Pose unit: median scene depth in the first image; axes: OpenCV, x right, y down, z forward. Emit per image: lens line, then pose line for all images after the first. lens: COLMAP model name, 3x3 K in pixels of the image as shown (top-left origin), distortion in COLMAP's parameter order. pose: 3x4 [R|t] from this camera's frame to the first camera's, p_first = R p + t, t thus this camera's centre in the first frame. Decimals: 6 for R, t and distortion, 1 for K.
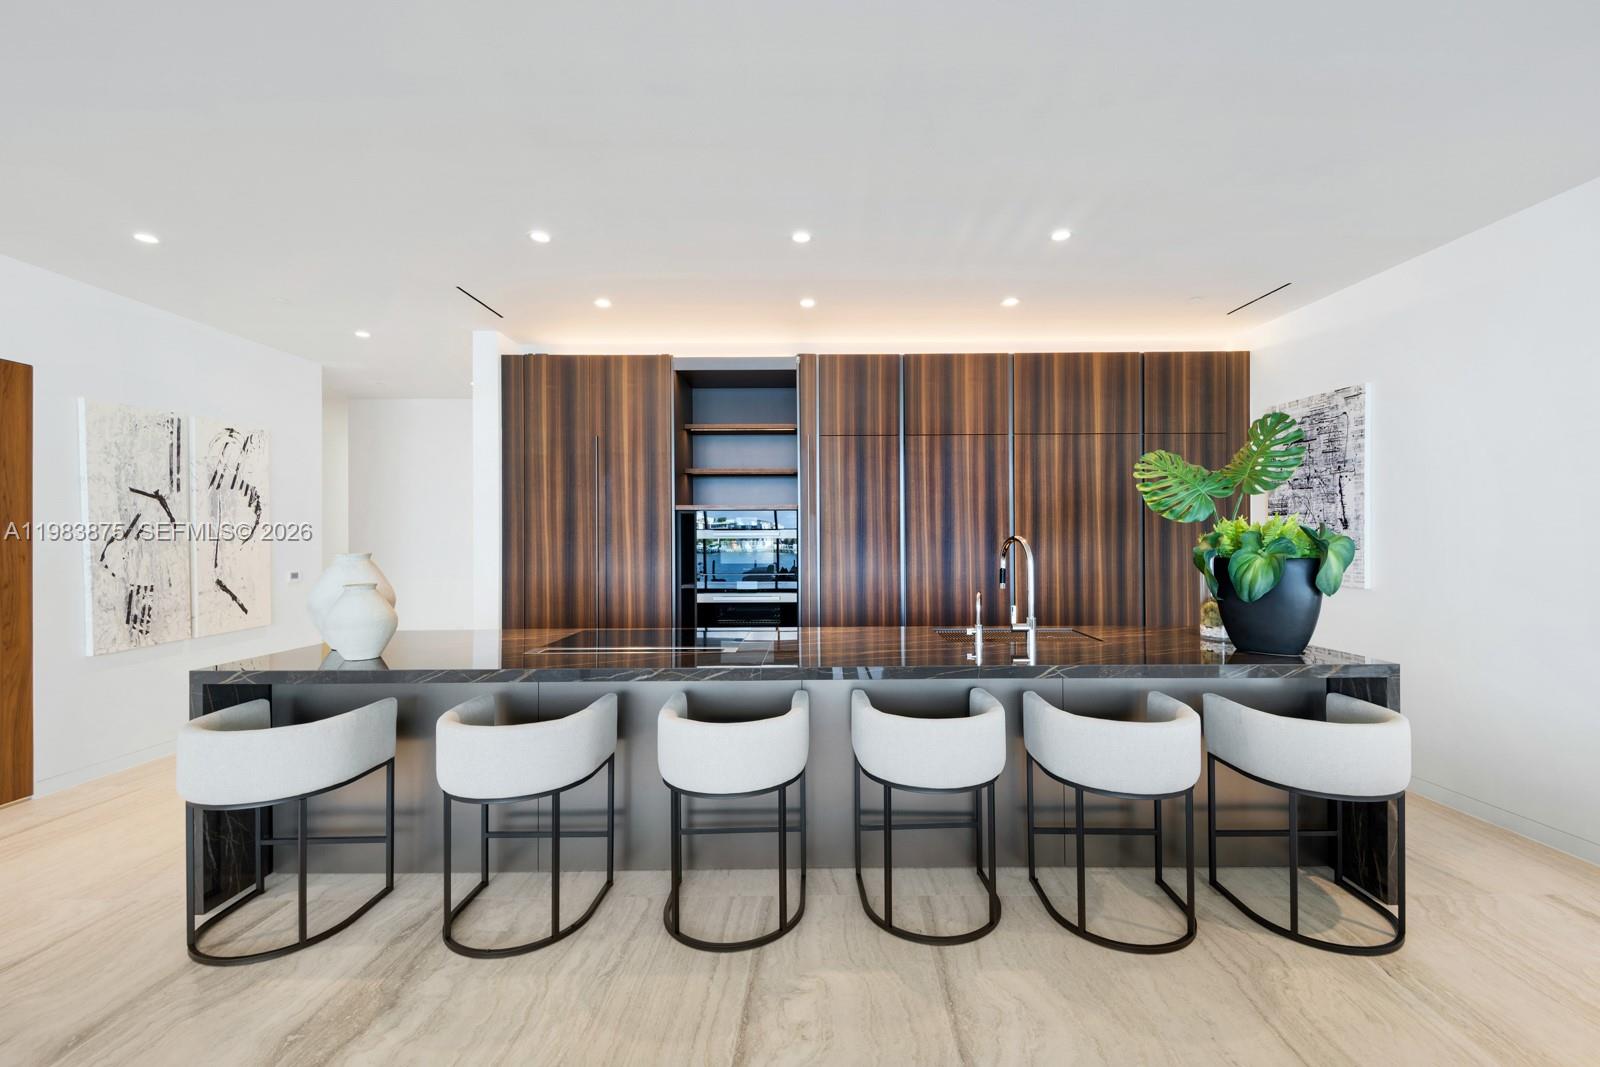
lens RADIAL K [[655.5, 0, 829.9], [0, 655.5, 539.1], [0, 0, 1]] dist [0.017082, -0.007237]
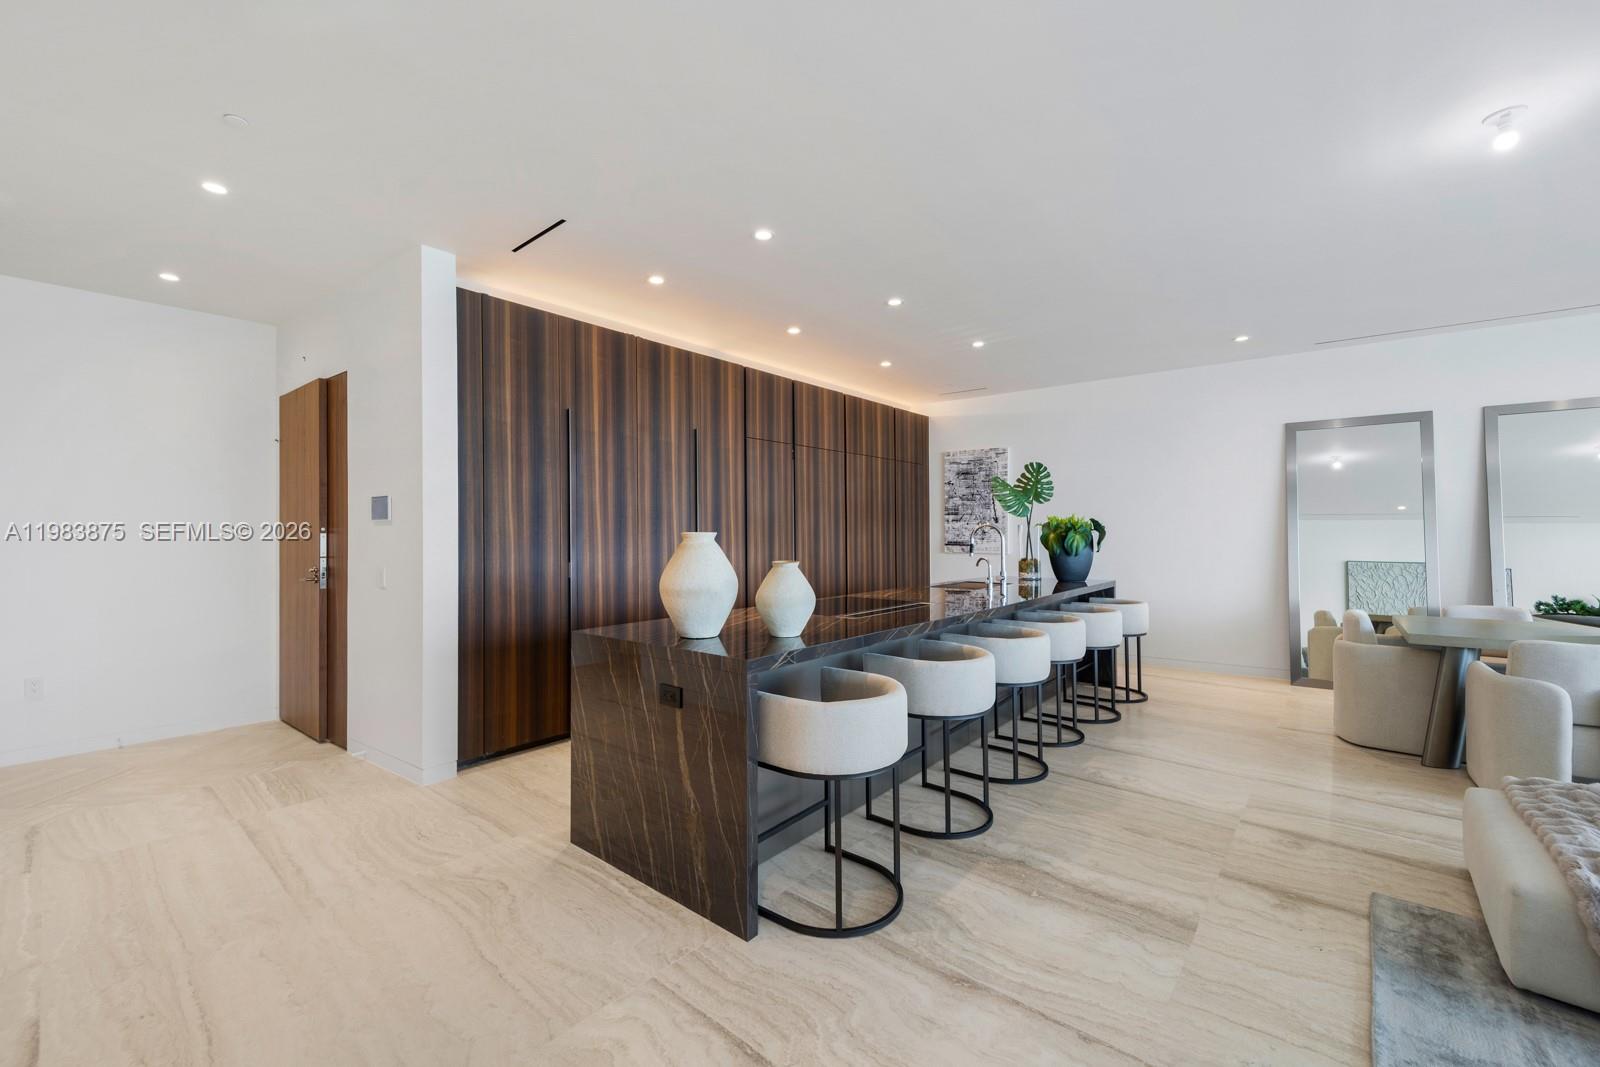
lens RADIAL K [[634.1, 0, 798.7], [0, 634.1, 535.8], [0, 0, 1]] dist [0.029656, -0.020768]
pose [[0.652897, -0.002909, 0.757441, -0.925410], [0.003869, 0.999992, 0.000506, 0.017297], [-0.757436, 0.002600, 0.652904, 0.233107]]
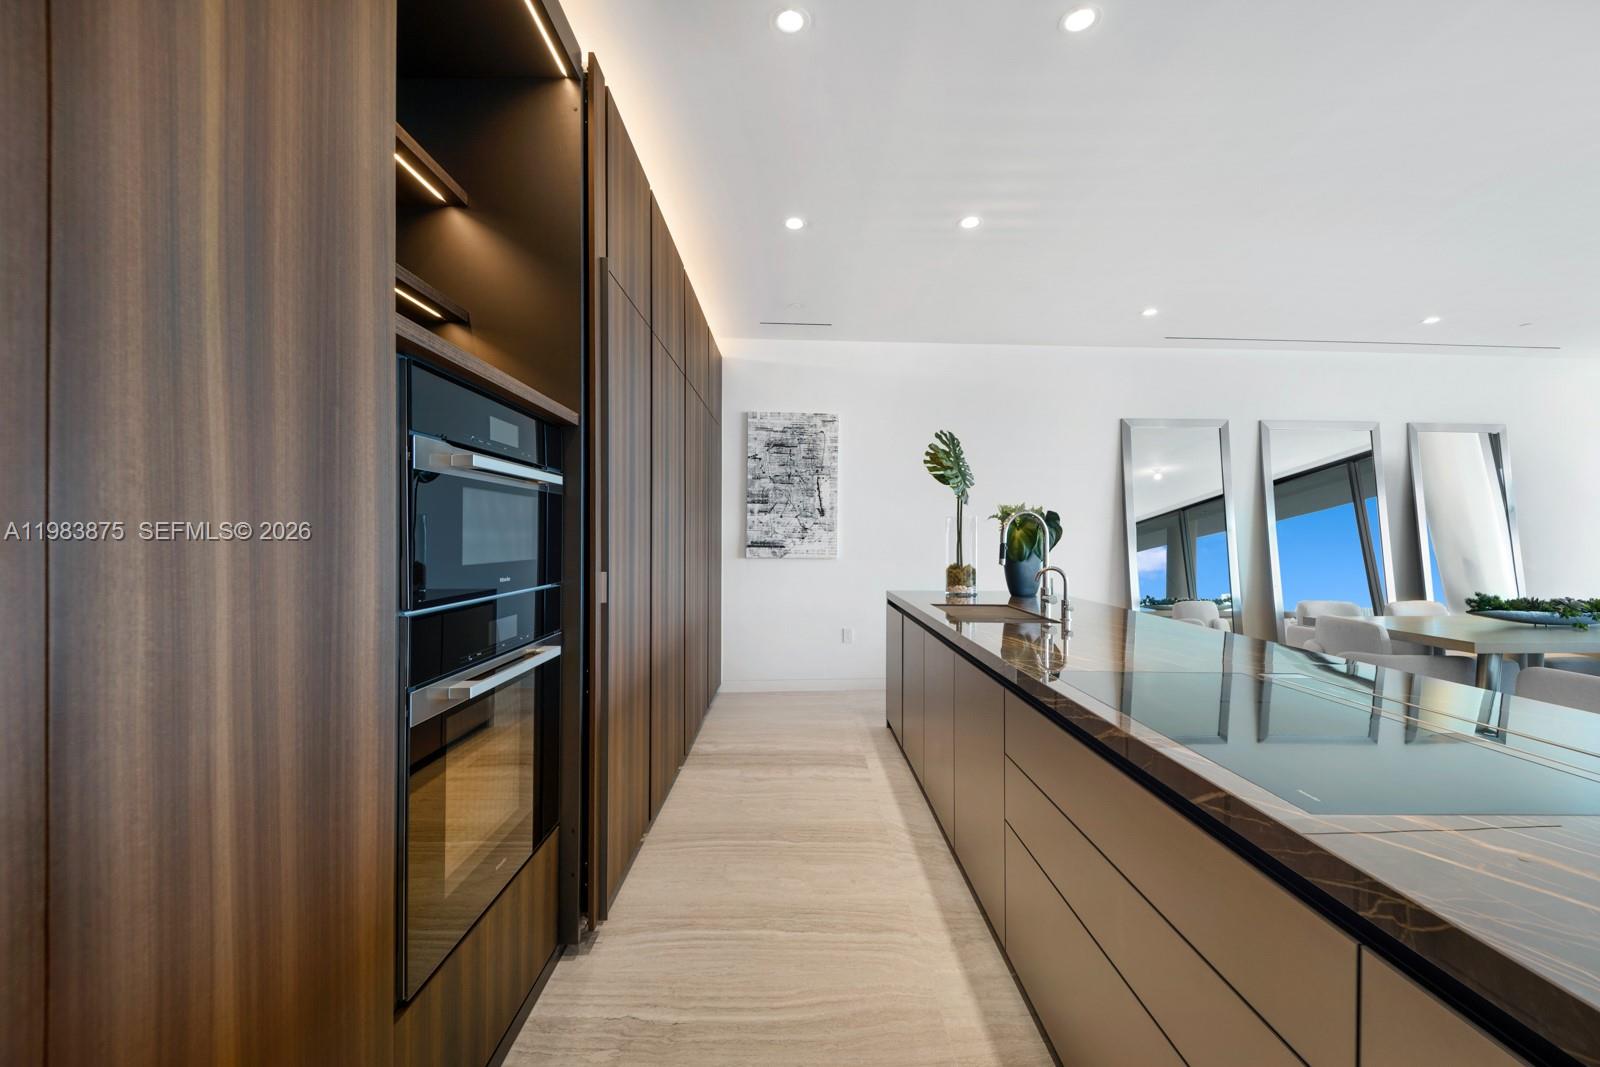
lens RADIAL K [[634.1, 0, 798.7], [0, 634.1, 535.8], [0, 0, 1]] dist [0.029656, -0.020768]
pose [[0.016859, 0.003896, 0.999850, -0.518338], [-0.003157, 0.999988, -0.003843, 0.029185], [-0.999853, -0.003091, 0.016871, 0.986850]]
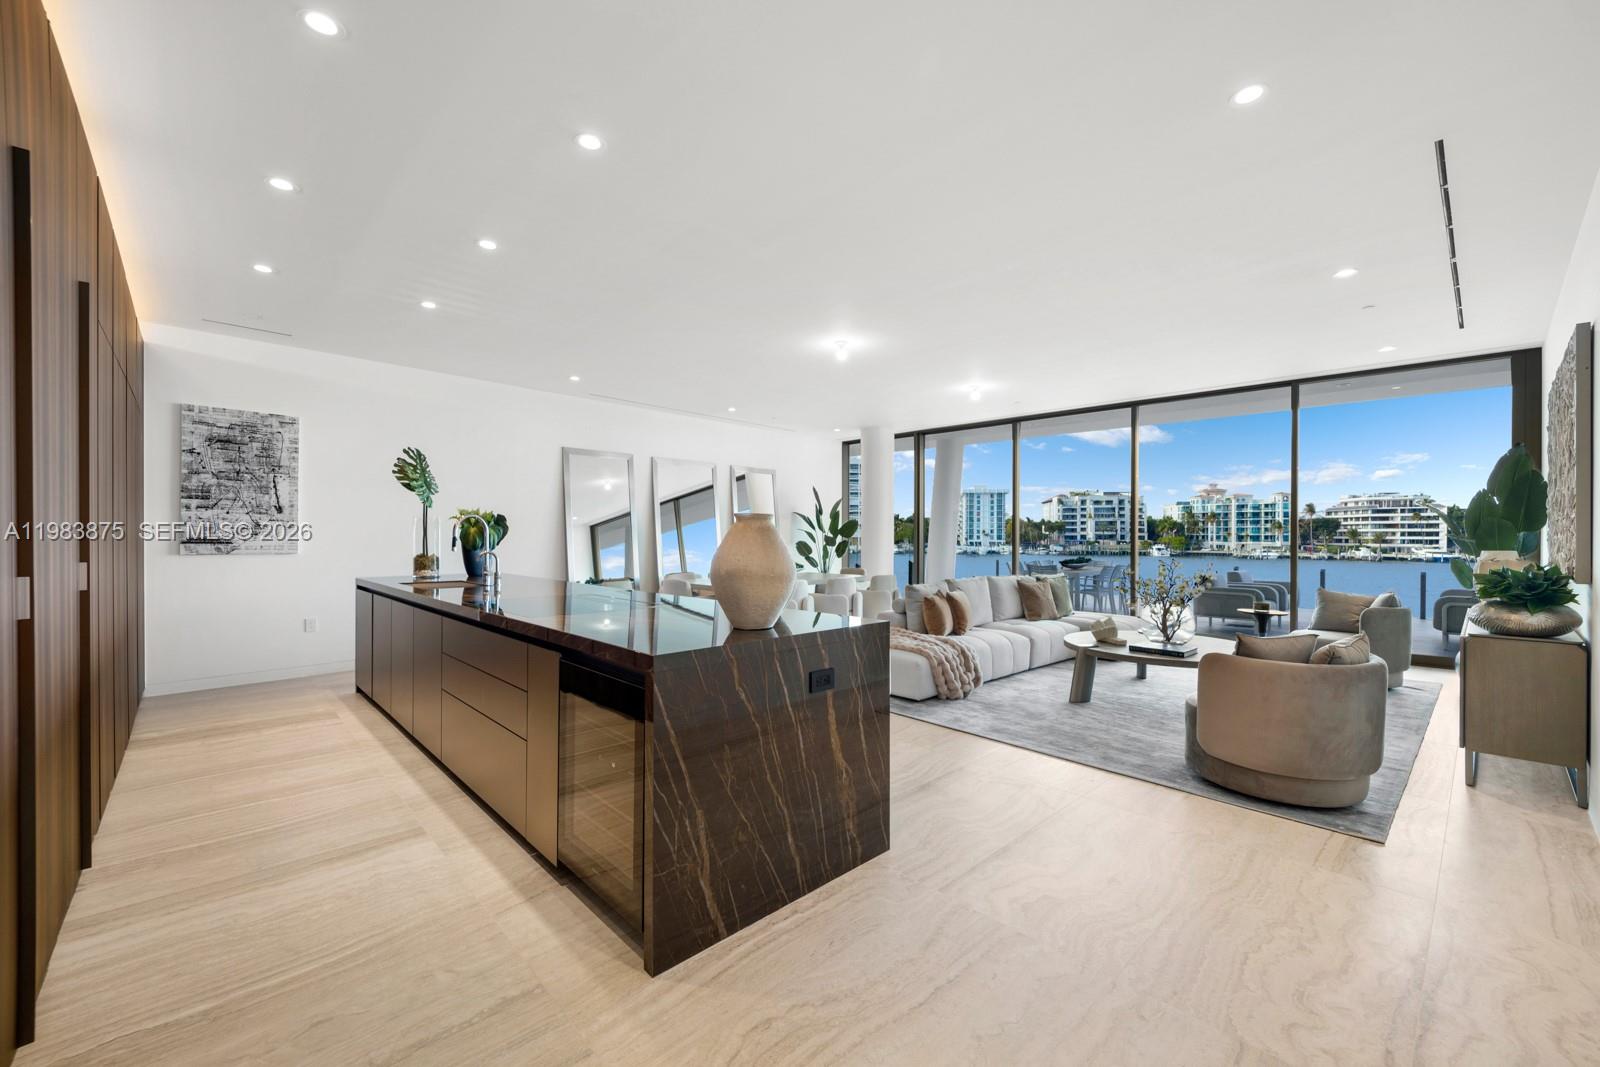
lens RADIAL K [[634.1, 0, 798.7], [0, 634.1, 535.8], [0, 0, 1]] dist [0.029656, -0.020768]
pose [[-0.671293, 0.000813, 0.741192, -0.968274], [0.000434, 1.000000, -0.000704, 0.033526], [-0.741192, -0.000151, -0.671293, 1.056381]]
